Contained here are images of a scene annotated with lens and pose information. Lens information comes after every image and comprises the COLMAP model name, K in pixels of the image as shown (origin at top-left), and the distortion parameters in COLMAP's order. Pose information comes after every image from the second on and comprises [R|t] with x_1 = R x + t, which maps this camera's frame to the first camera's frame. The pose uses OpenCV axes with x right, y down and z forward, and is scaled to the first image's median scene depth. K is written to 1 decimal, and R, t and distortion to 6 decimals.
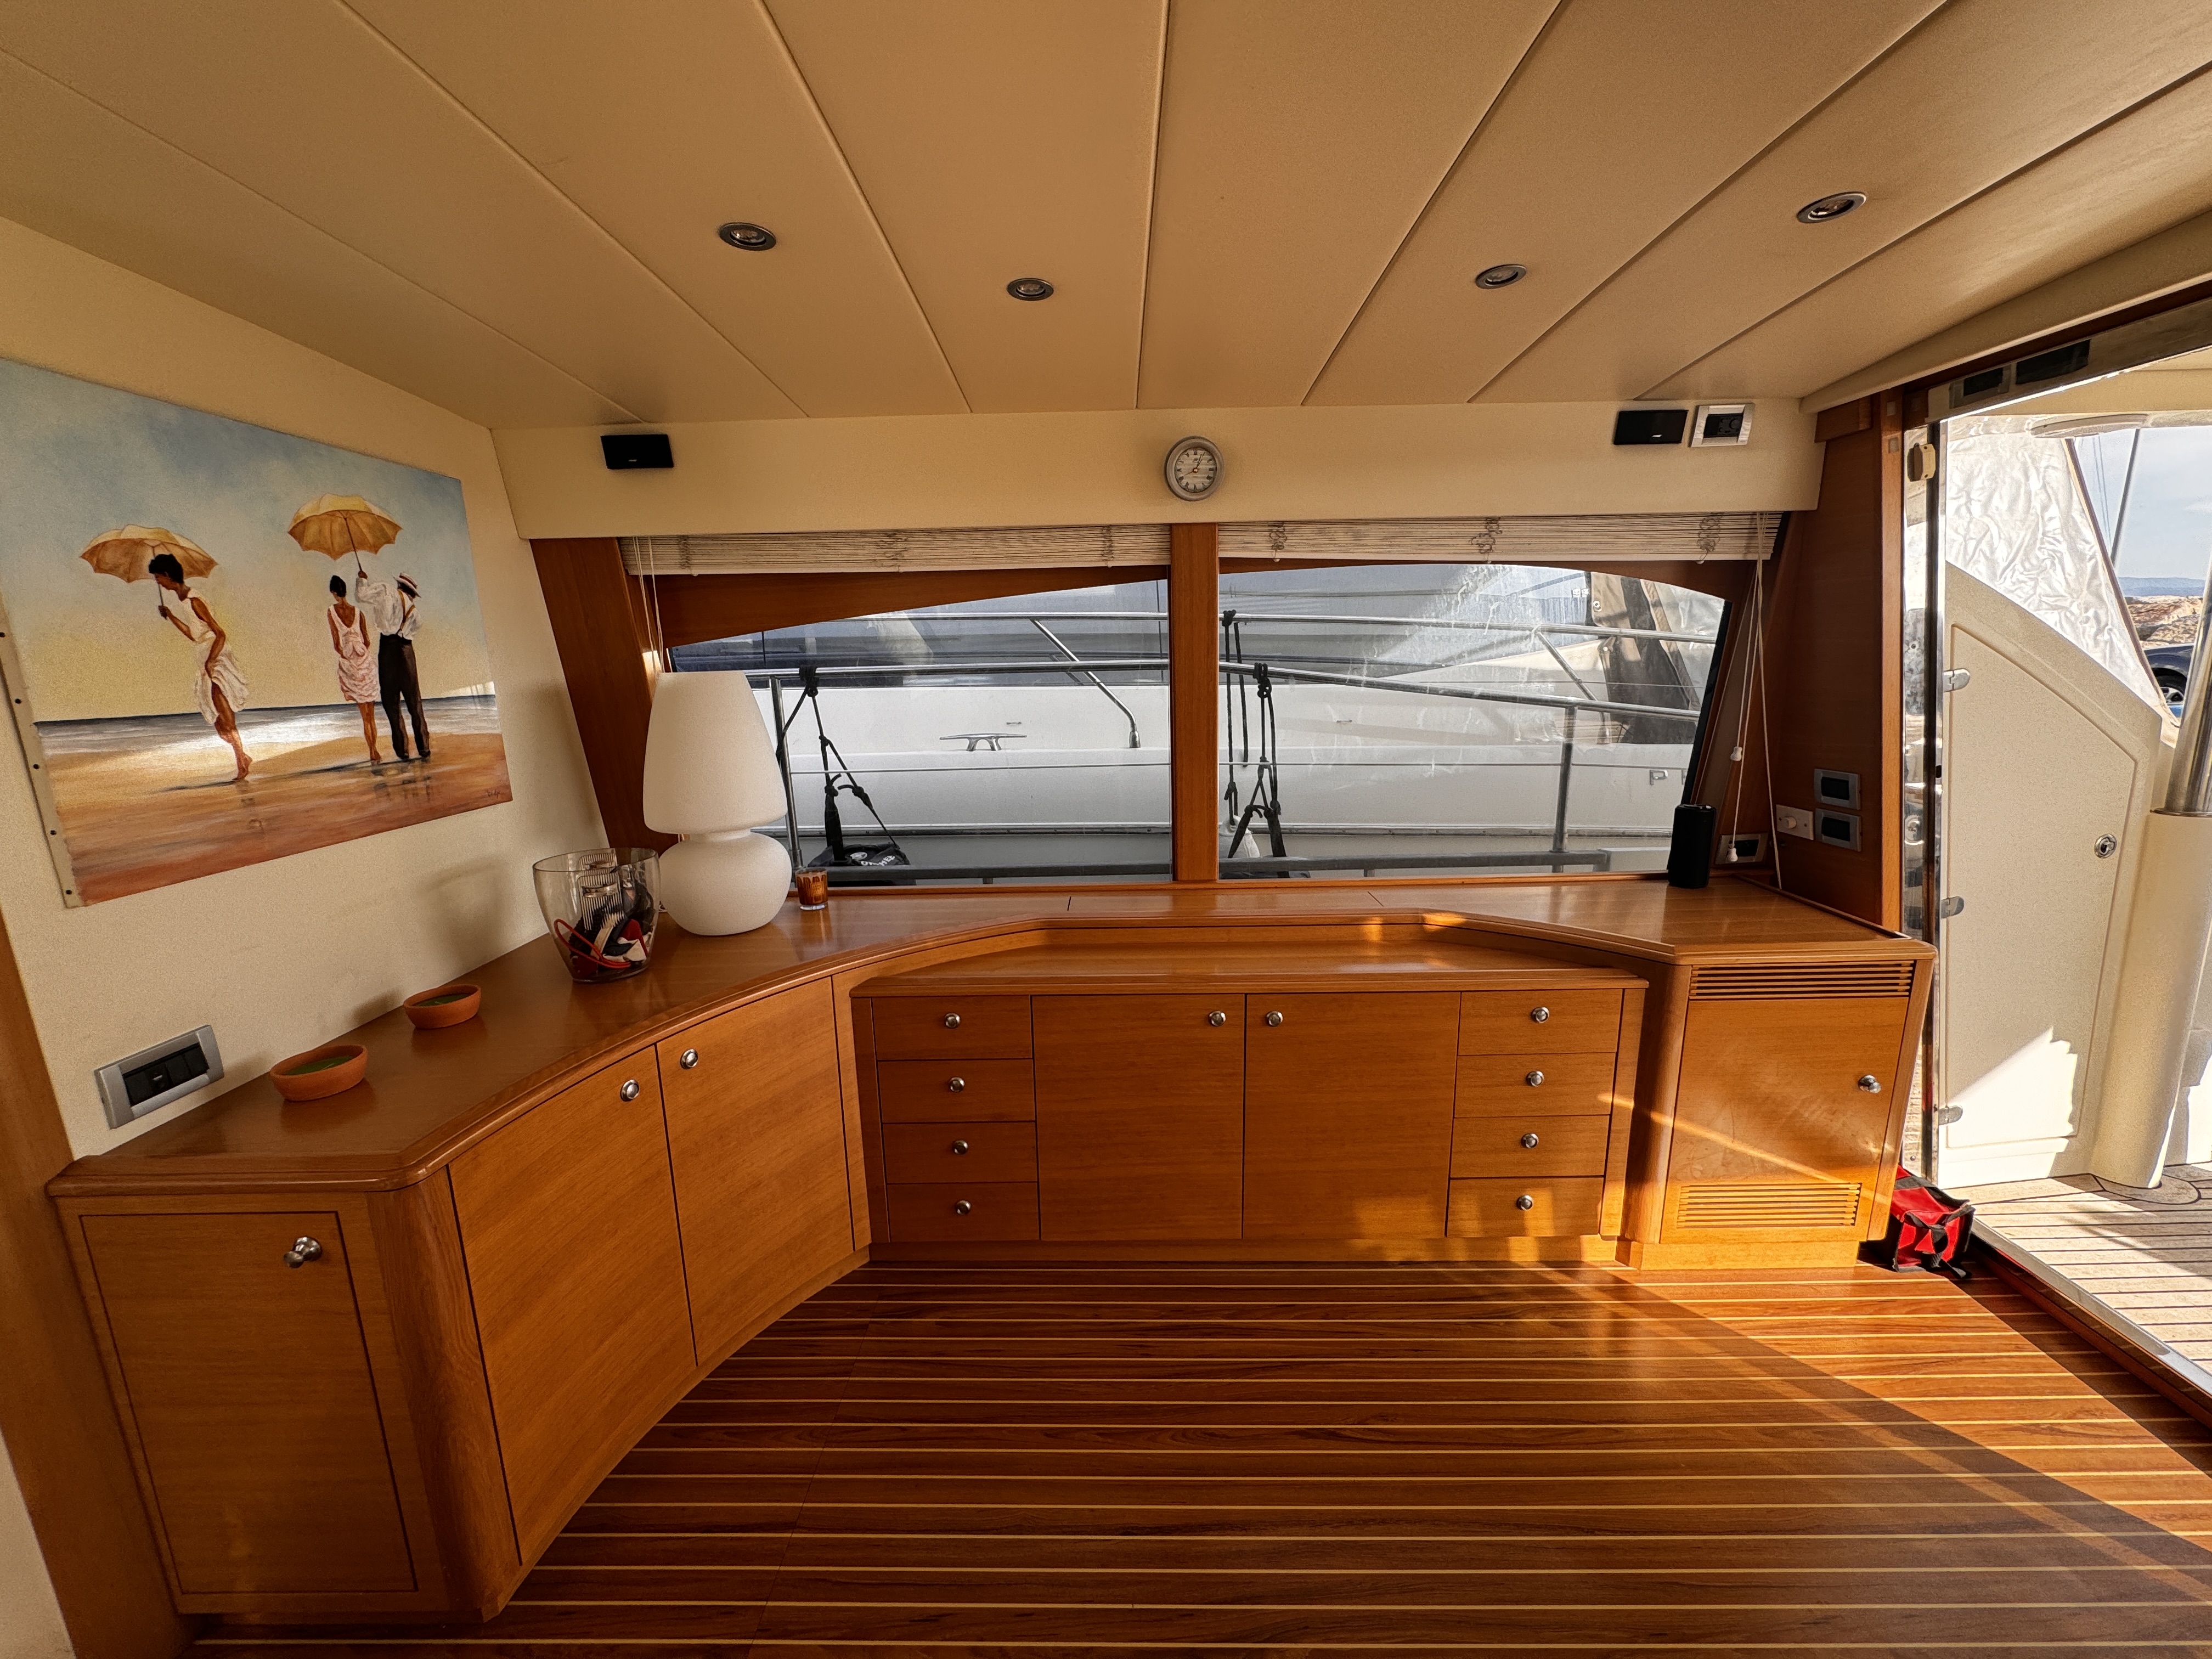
lens RADIAL K [[881.0, 0, 1107.9], [0, 881.0, 827.4], [0, 0, 1]] dist [-0.002484, -0.000521]
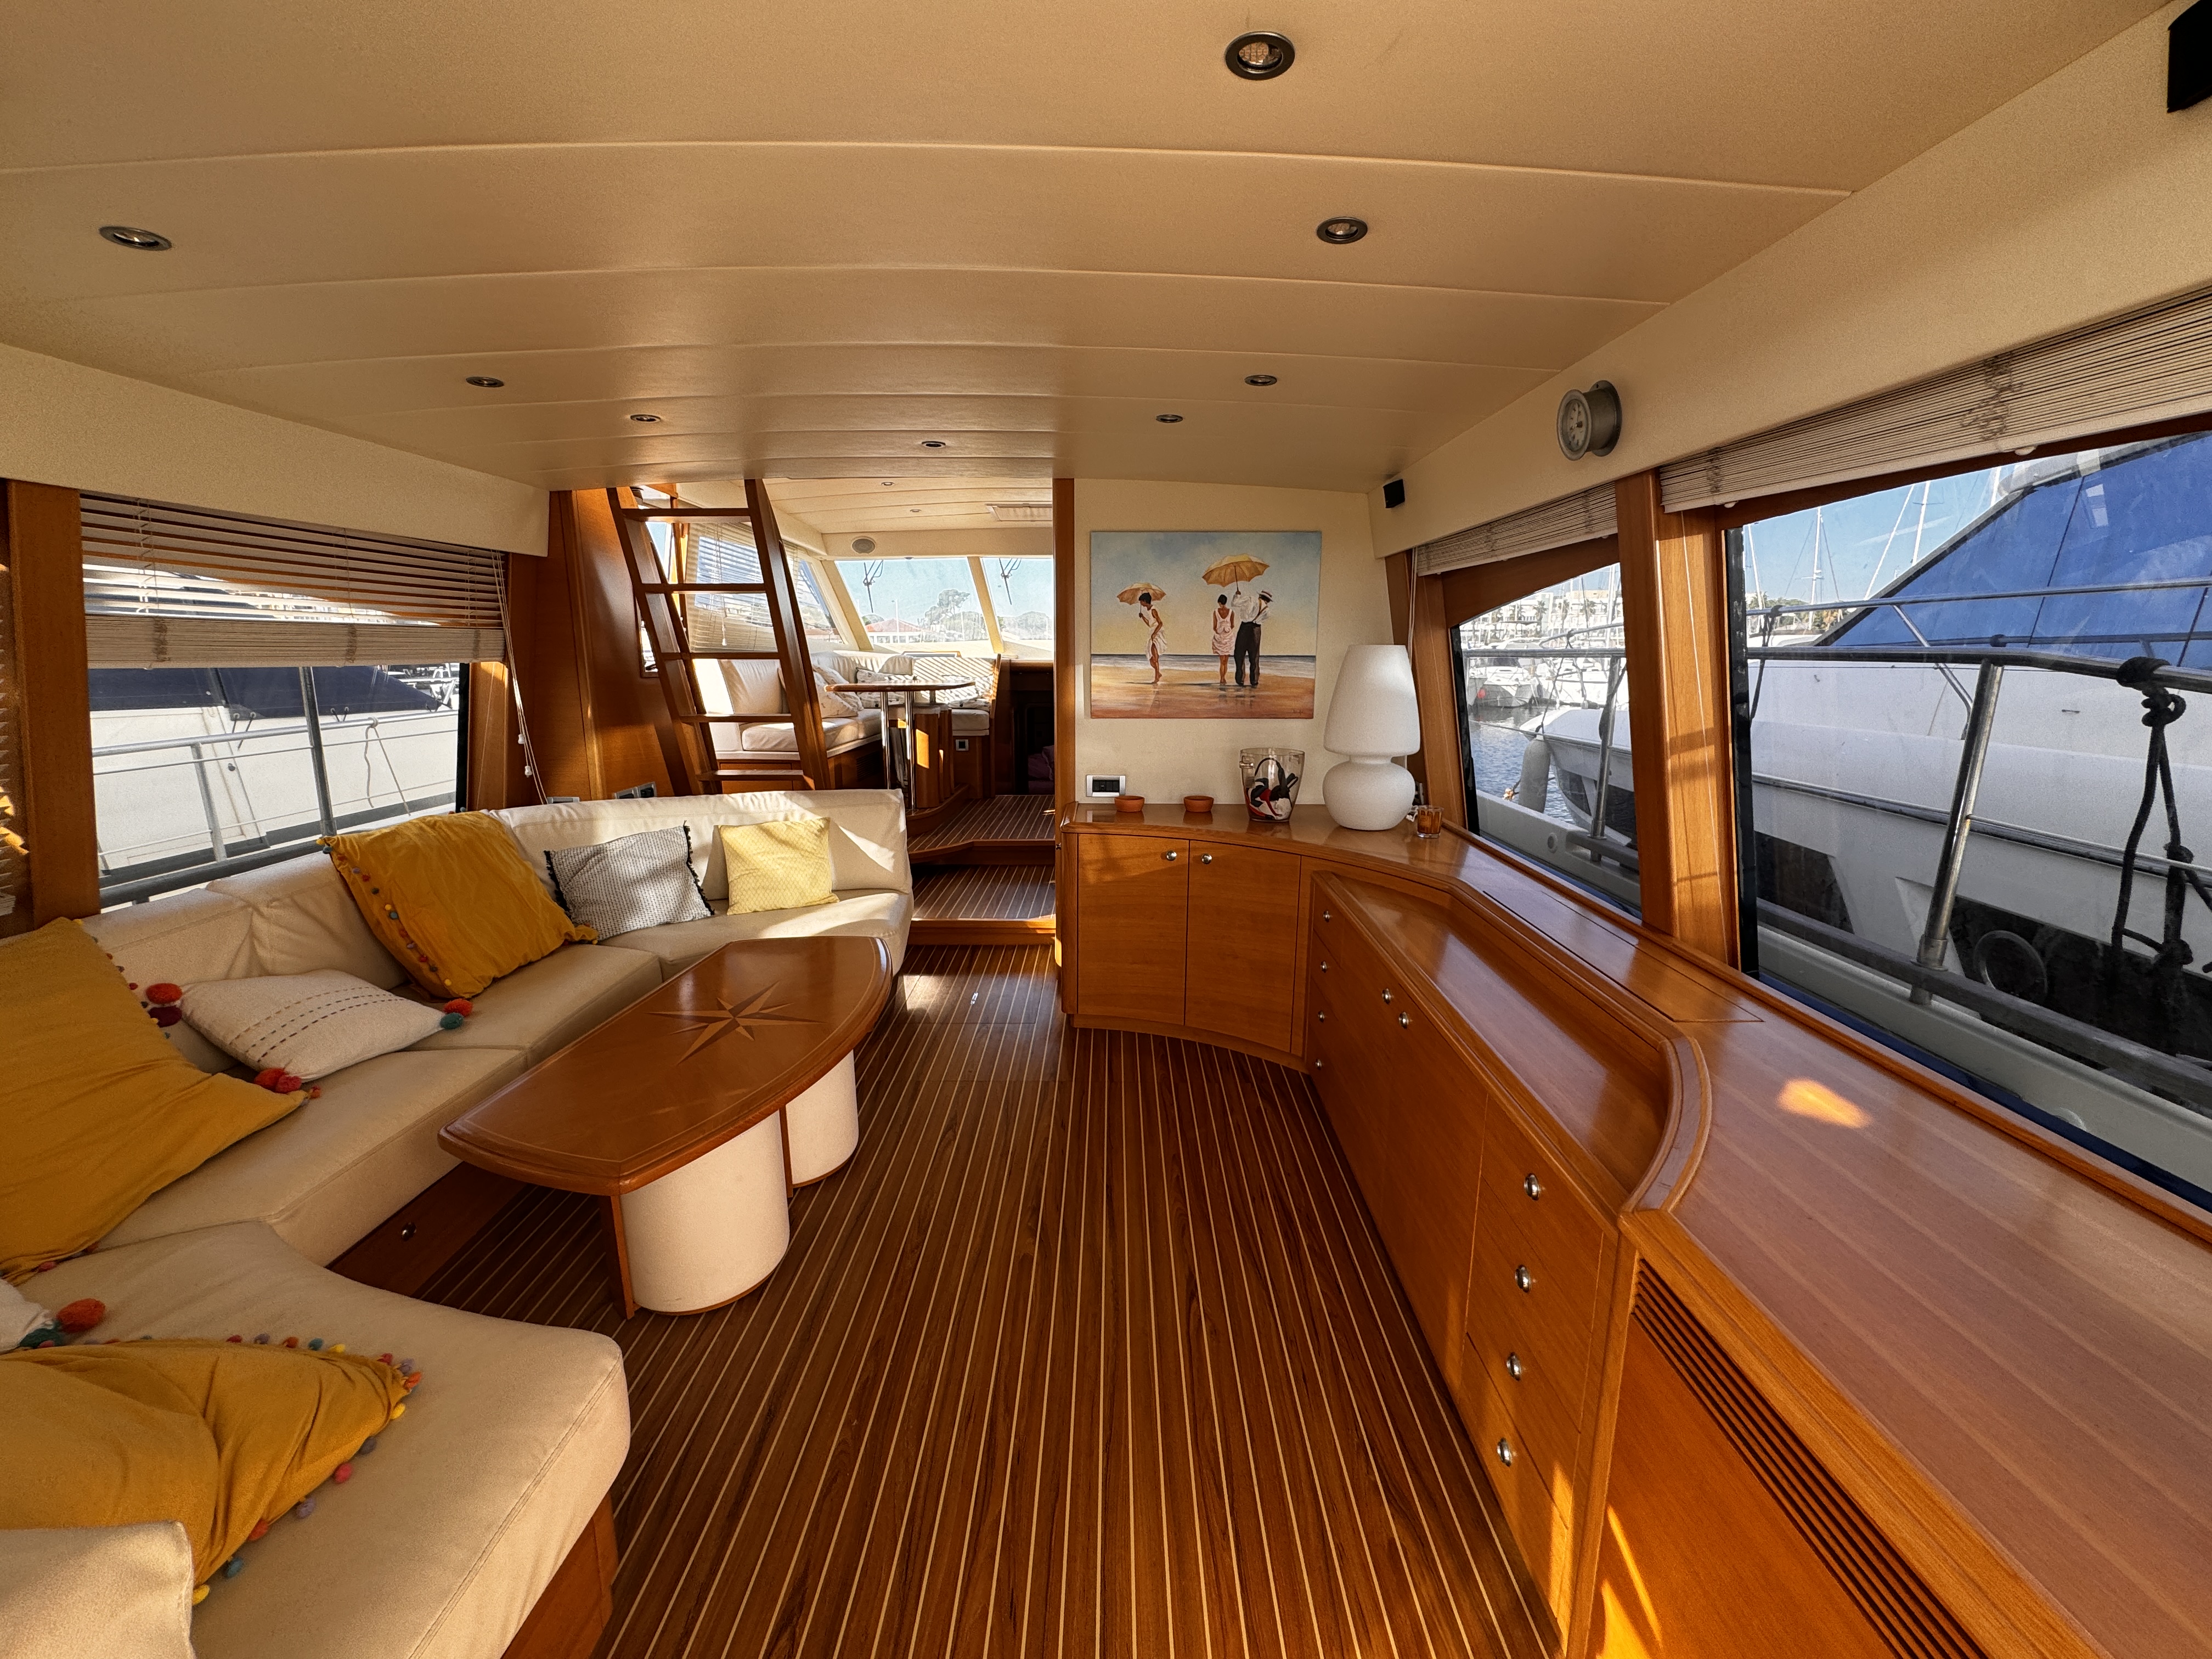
lens RADIAL K [[881.0, 0, 1107.7], [0, 881.0, 829.8], [0, 0, 1]] dist [-0.002484, -0.000521]
pose [[-0.000013, 0.223441, -0.974718, 1.271091], [-0.194975, 0.956010, 0.219155, -0.149425], [0.980808, 0.190049, 0.043553, 0.714030]]
